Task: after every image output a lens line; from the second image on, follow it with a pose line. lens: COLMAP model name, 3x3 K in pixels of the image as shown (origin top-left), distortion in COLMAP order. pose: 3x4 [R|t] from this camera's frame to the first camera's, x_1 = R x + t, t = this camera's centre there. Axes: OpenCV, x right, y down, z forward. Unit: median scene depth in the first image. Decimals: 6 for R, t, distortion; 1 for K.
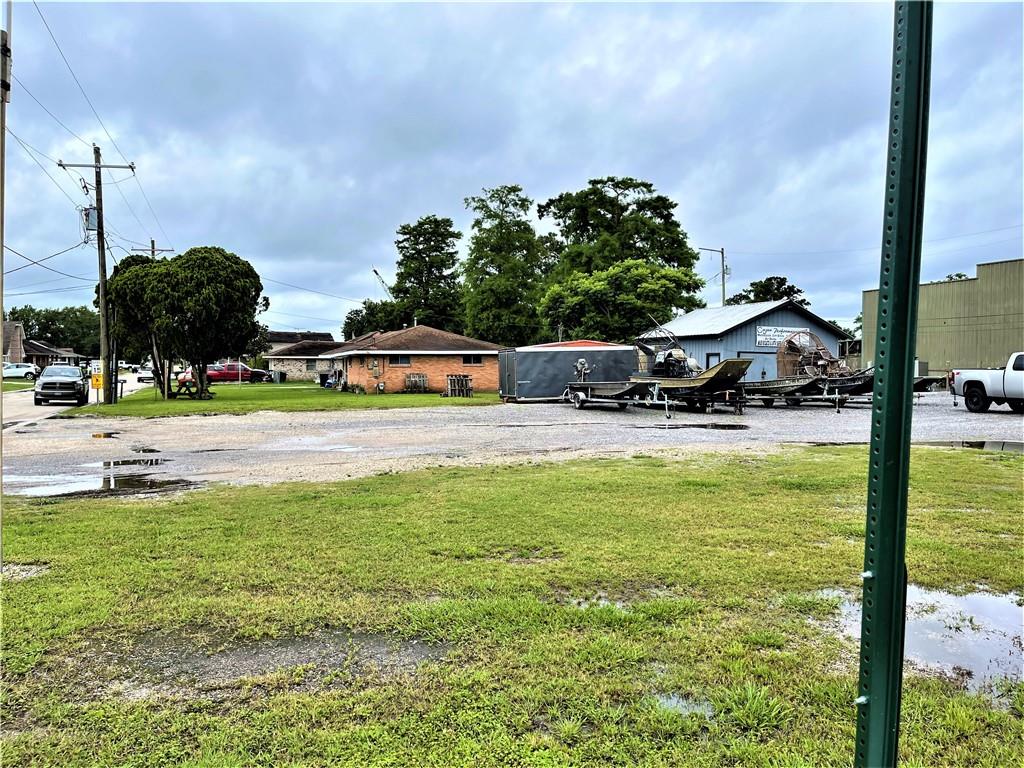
lens RADIAL K [[769.9, 0, 513.6], [0, 769.9, 382.2], [0, 0, 1]] dist [0.007804, -0.001678]
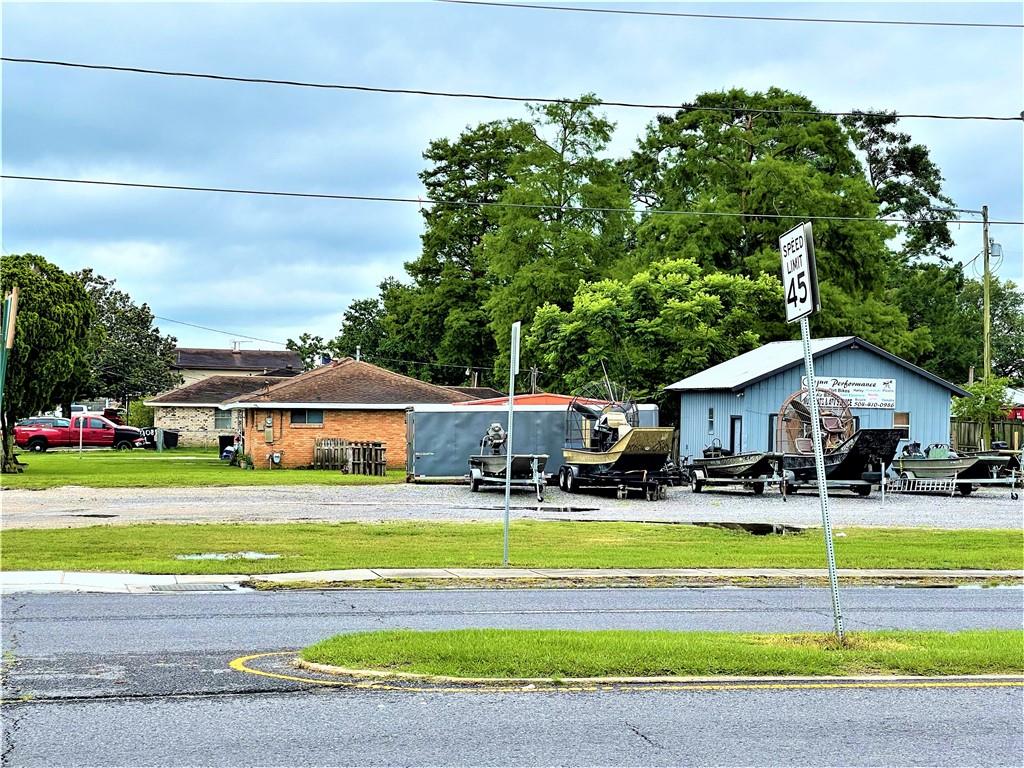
lens RADIAL K [[1920.7, 0, 511.2], [0, 1920.7, 383.6], [0, 0, 1]] dist [0.070474, 0.000000]
pose [[0.986064, 0.010994, -0.166001, 0.285817], [-0.017225, 0.999198, -0.036145, -0.001786], [0.165470, 0.038501, 0.985463, -0.556173]]
